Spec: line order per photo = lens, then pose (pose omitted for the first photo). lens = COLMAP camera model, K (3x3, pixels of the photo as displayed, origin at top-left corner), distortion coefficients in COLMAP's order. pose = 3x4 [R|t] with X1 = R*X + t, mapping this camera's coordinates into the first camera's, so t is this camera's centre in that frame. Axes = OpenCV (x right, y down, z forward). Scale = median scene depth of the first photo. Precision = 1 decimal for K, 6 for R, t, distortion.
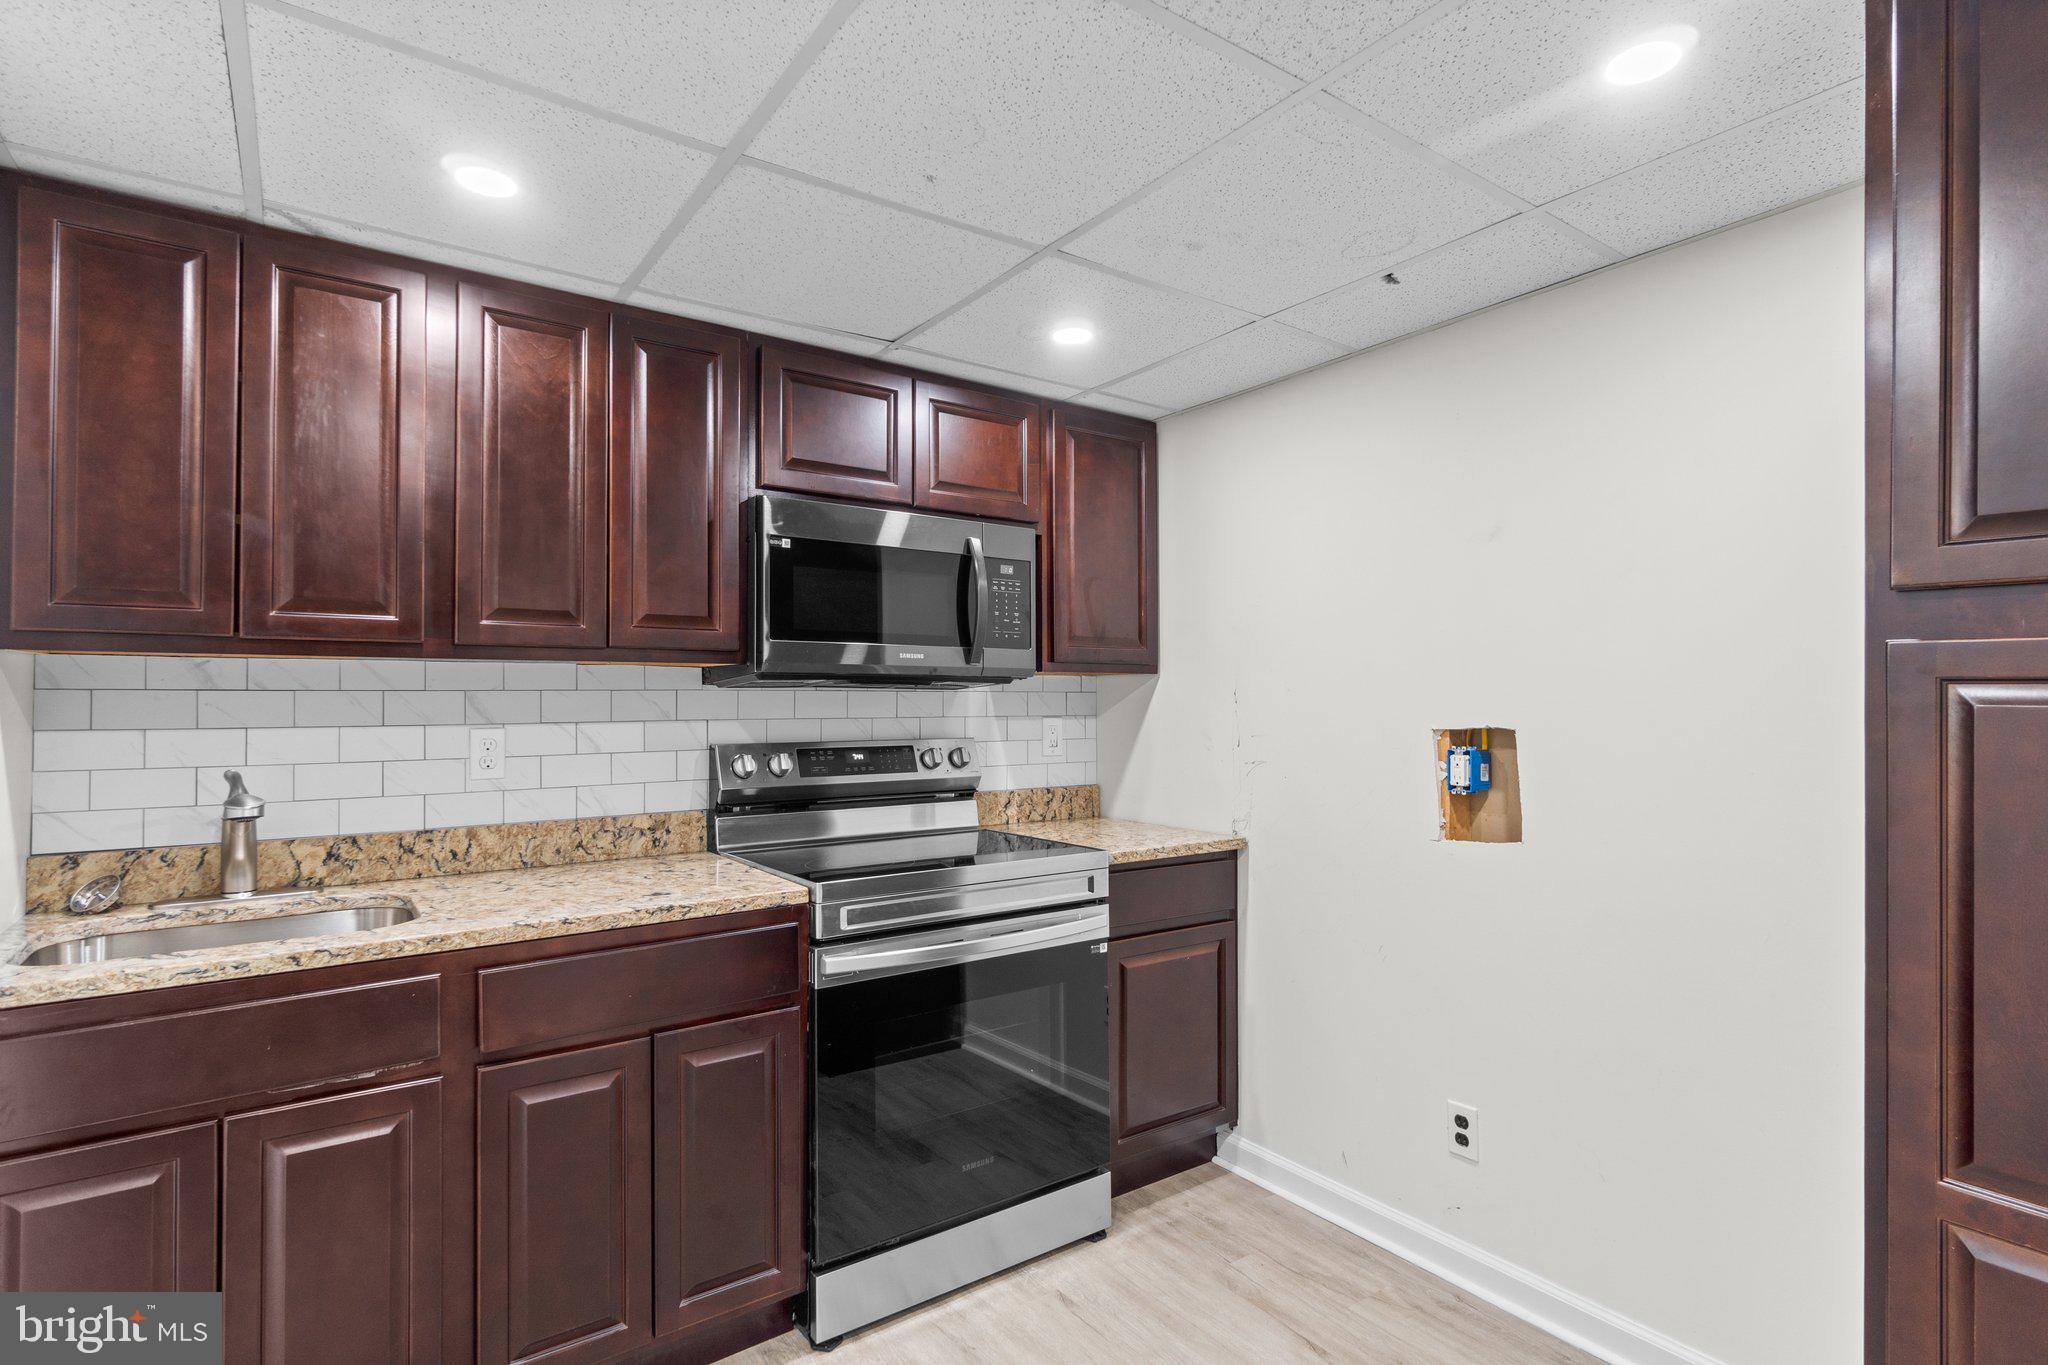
lens RADIAL K [[997.7, 0, 1026.2], [0, 997.7, 689.2], [0, 0, 1]] dist [-0.000607, 0.000069]
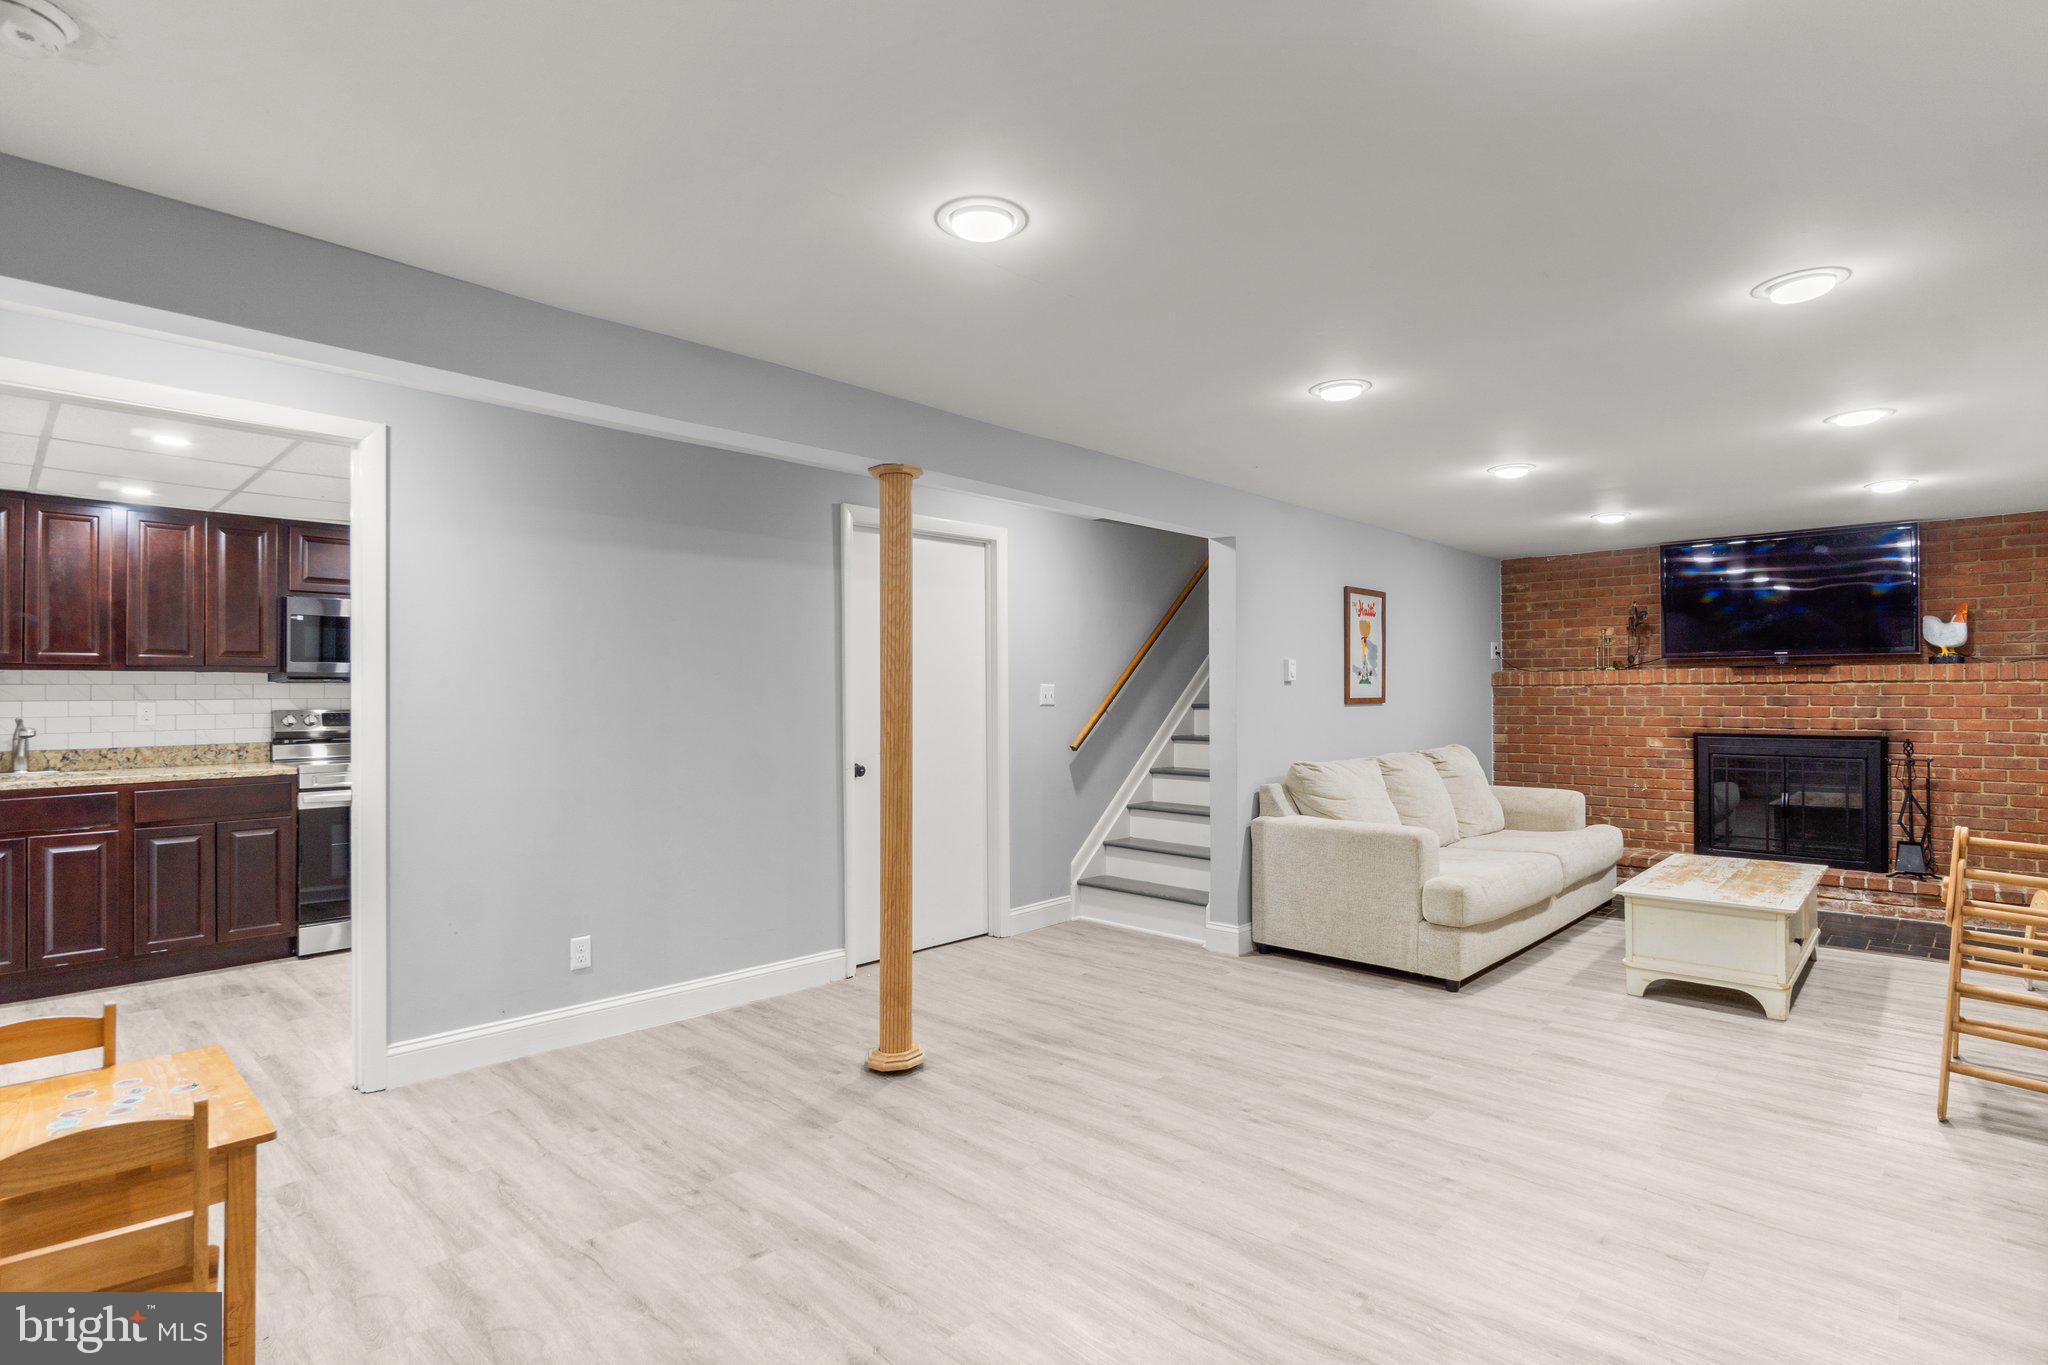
lens RADIAL K [[997.7, 0, 1011.5], [0, 997.7, 687.4], [0, 0, 1]] dist [-0.000607, 0.000069]
pose [[0.983821, 0.001399, 0.179151, 1.008912], [-0.002573, 0.999977, 0.006319, -0.011312], [-0.179138, -0.006678, 0.983801, -1.606588]]
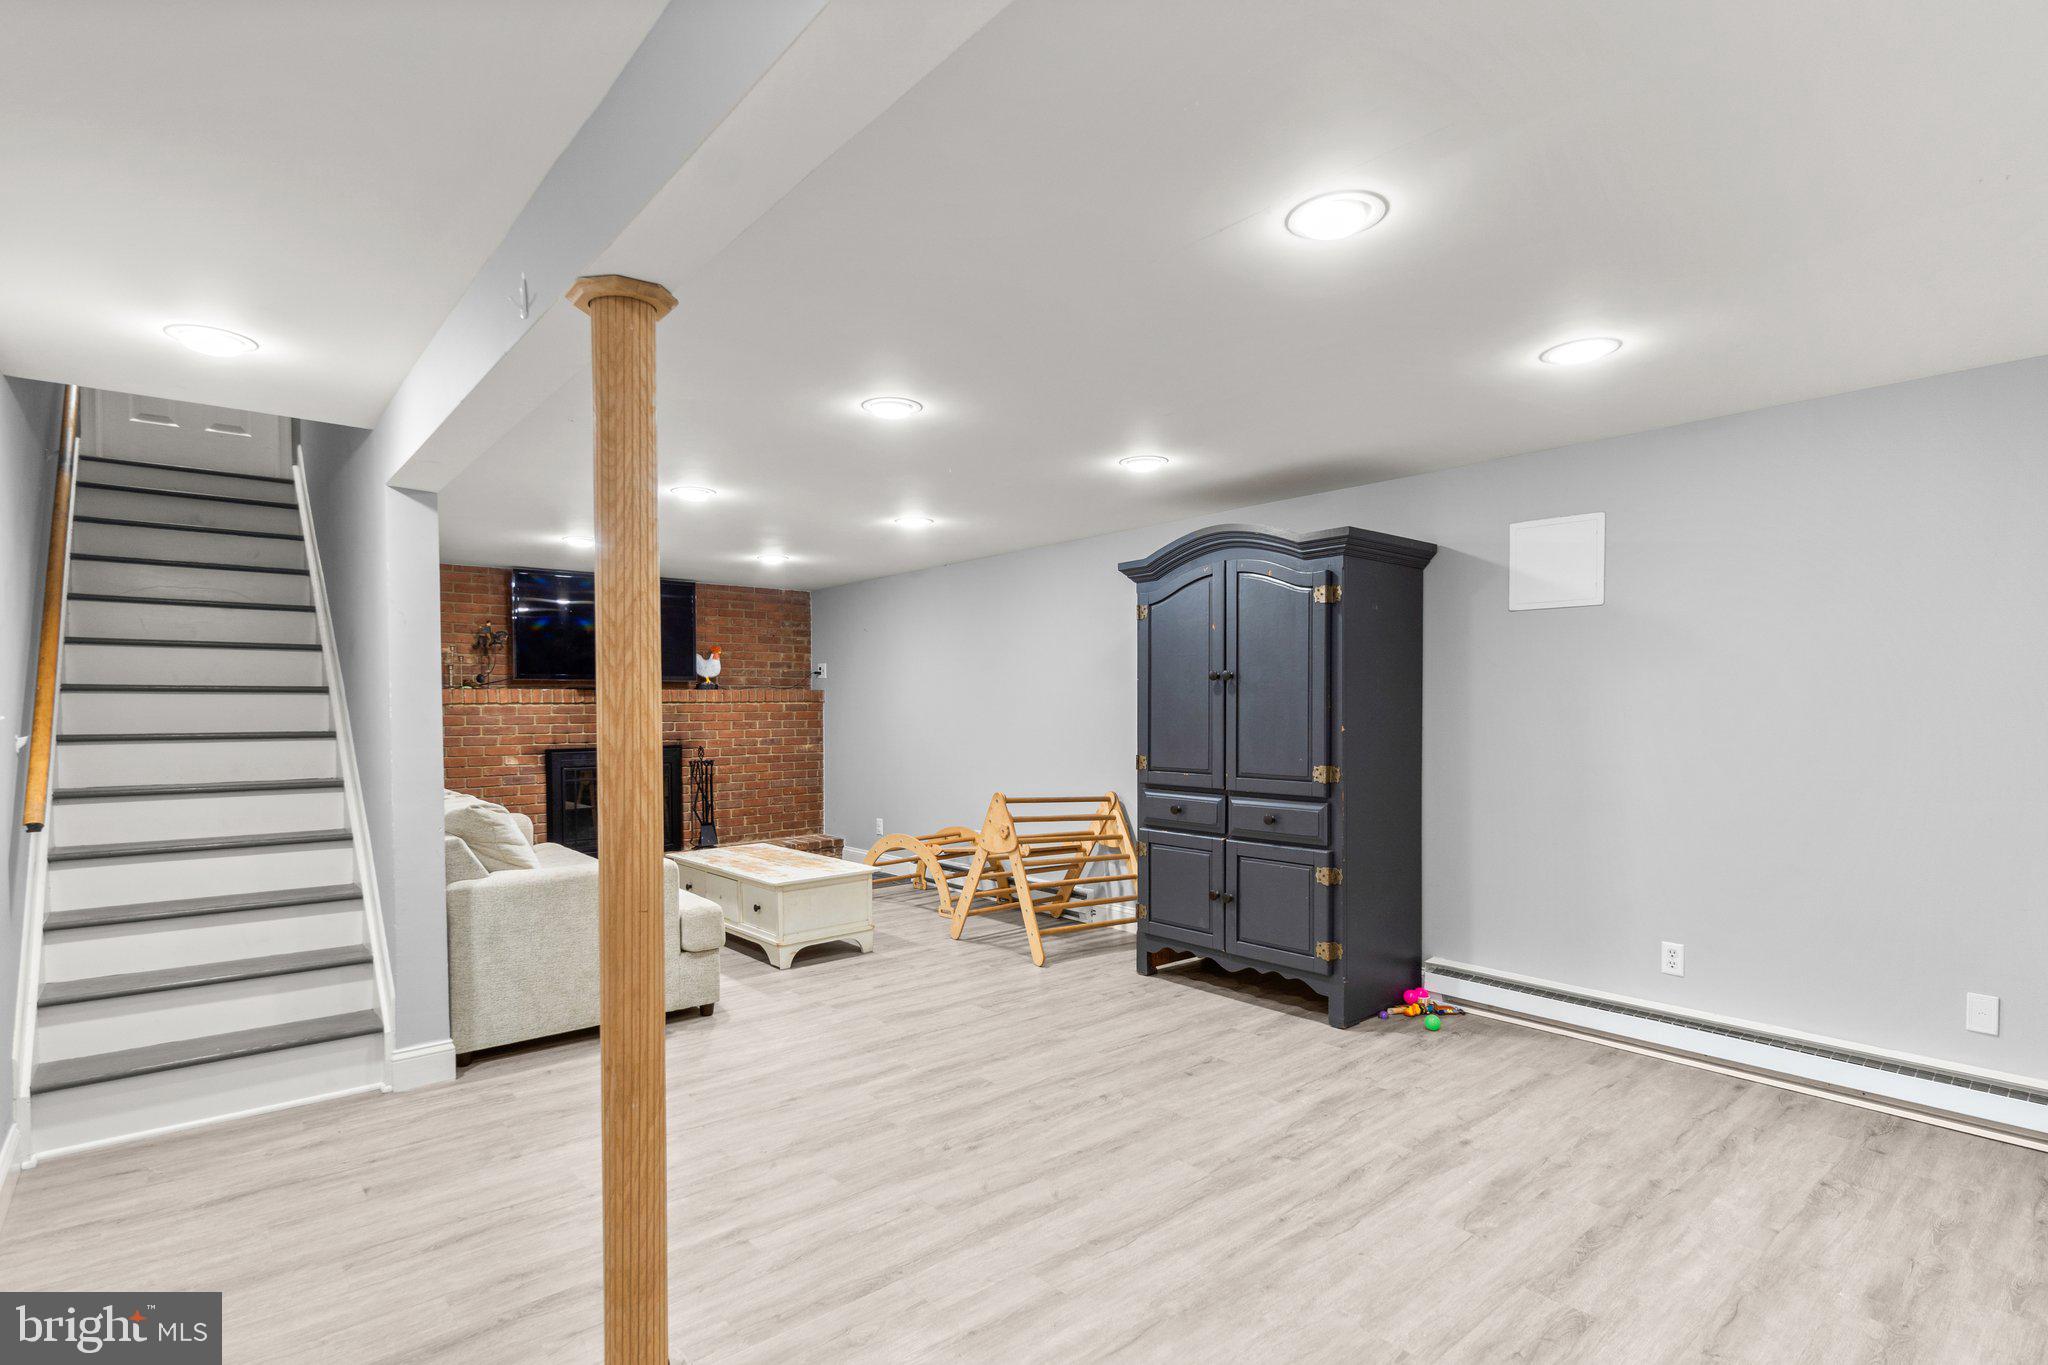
lens RADIAL K [[997.7, 0, 1014.3], [0, 997.7, 693.9], [0, 0, 1]] dist [-0.000607, 0.000069]
pose [[-0.067597, 0.014346, 0.997610, -0.960771], [-0.007575, 0.999860, -0.014891, 0.008473], [-0.997684, -0.008564, -0.067479, 1.716690]]
